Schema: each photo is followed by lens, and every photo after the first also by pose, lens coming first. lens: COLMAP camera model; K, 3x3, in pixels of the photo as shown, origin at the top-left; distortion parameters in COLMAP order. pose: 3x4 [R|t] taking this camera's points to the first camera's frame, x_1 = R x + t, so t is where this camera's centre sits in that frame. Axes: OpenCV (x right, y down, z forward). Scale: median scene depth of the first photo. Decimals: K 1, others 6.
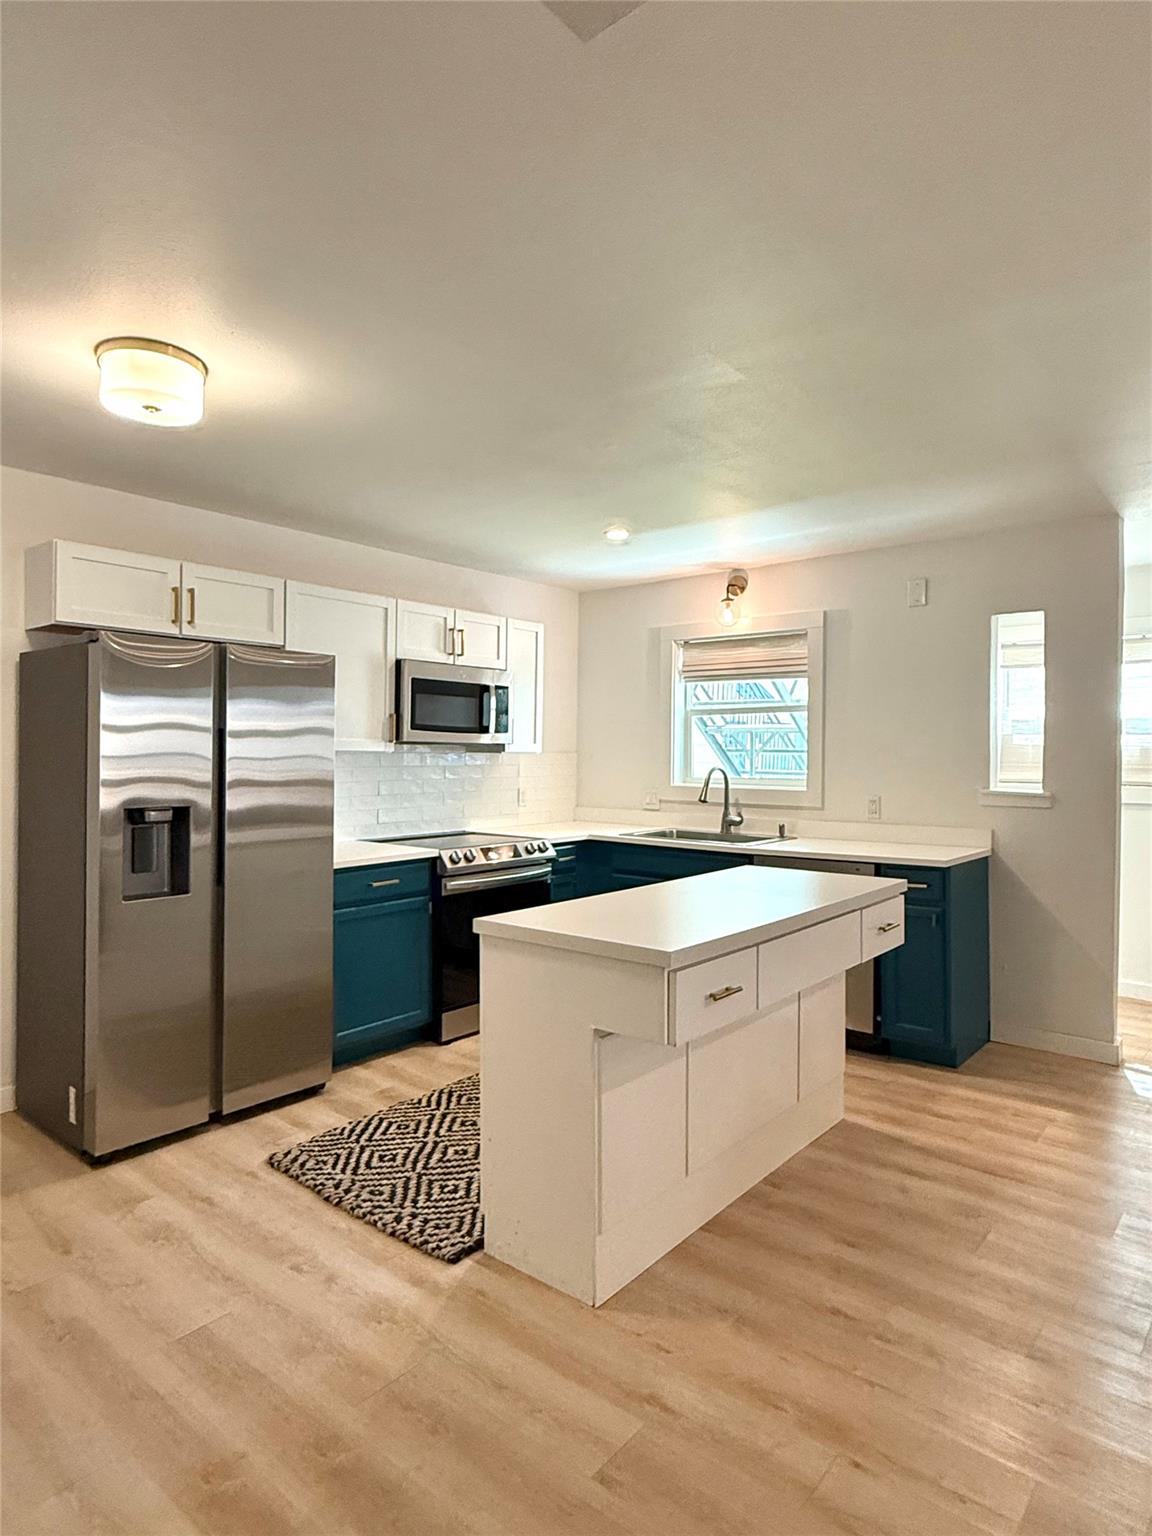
lens RADIAL K [[901.1, 0, 576.0], [0, 901.1, 768.0], [0, 0, 1]] dist [-0.003597, -0.000219]
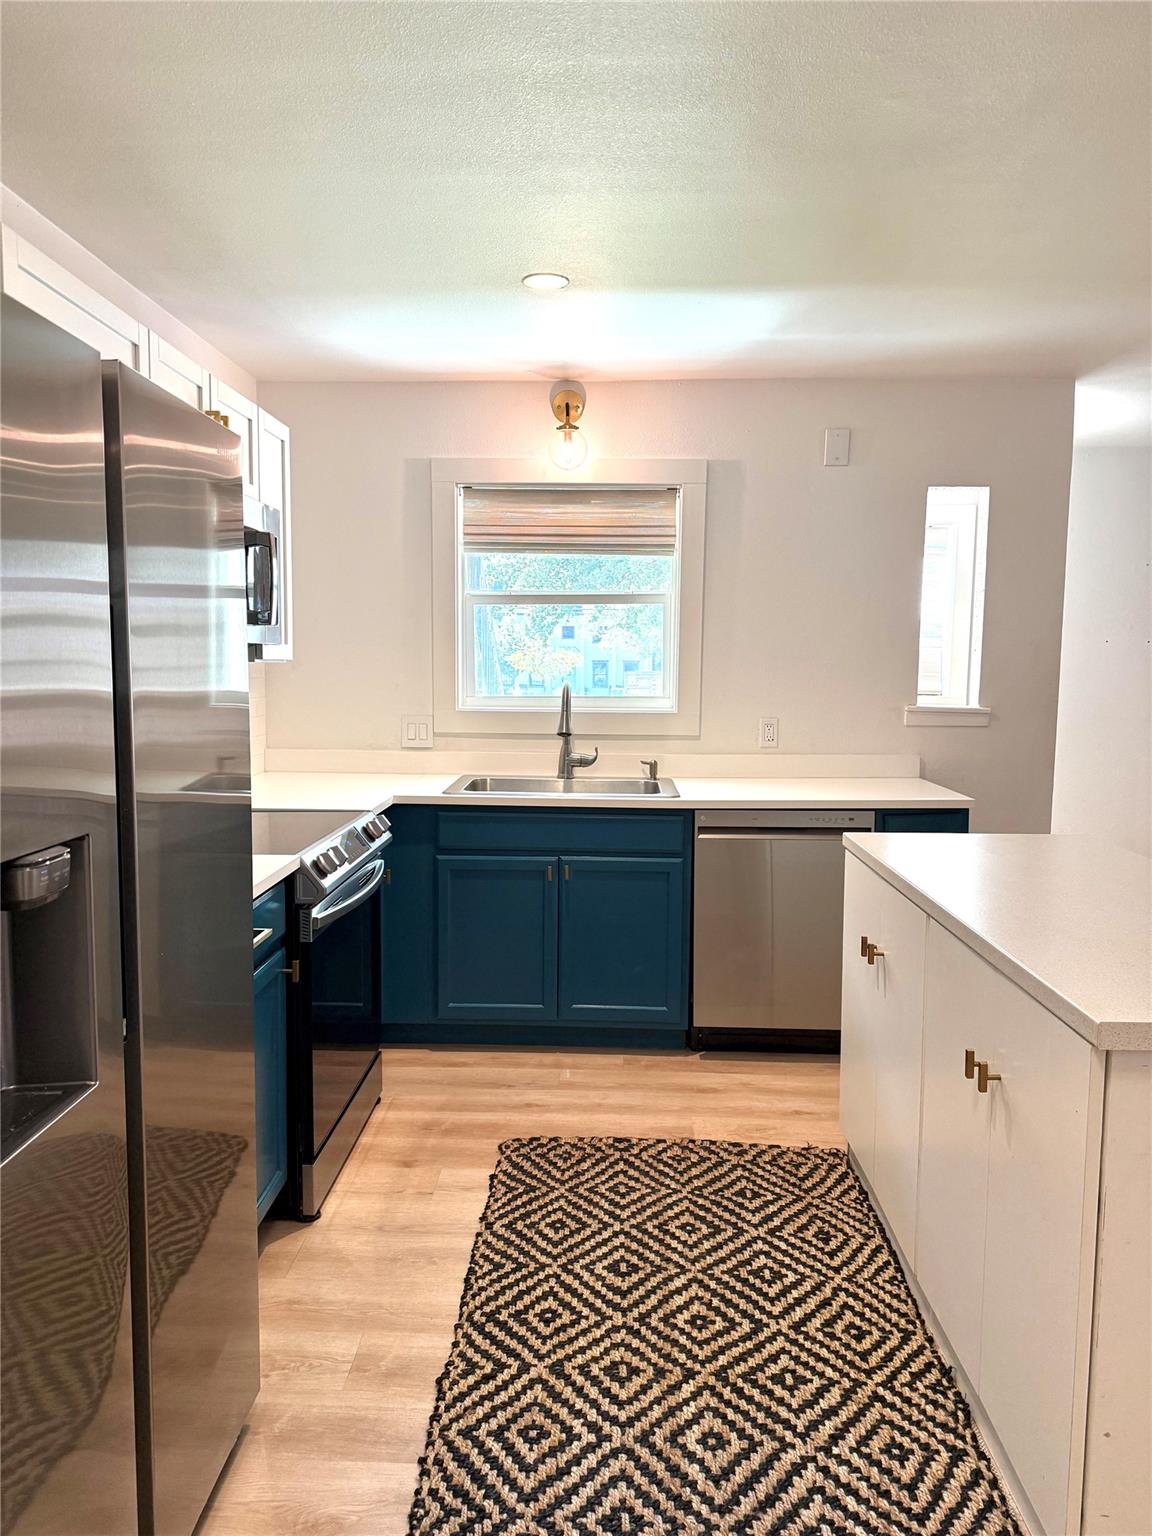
lens RADIAL K [[1082.3, 0, 576.0], [0, 1082.3, 768.0], [0, 0, 1]] dist [-0.004583, -0.007624]
pose [[0.788456, -0.074384, 0.610577, -0.399697], [0.012661, 0.994413, 0.104794, -0.025309], [-0.614961, -0.074895, 0.784993, 0.422452]]
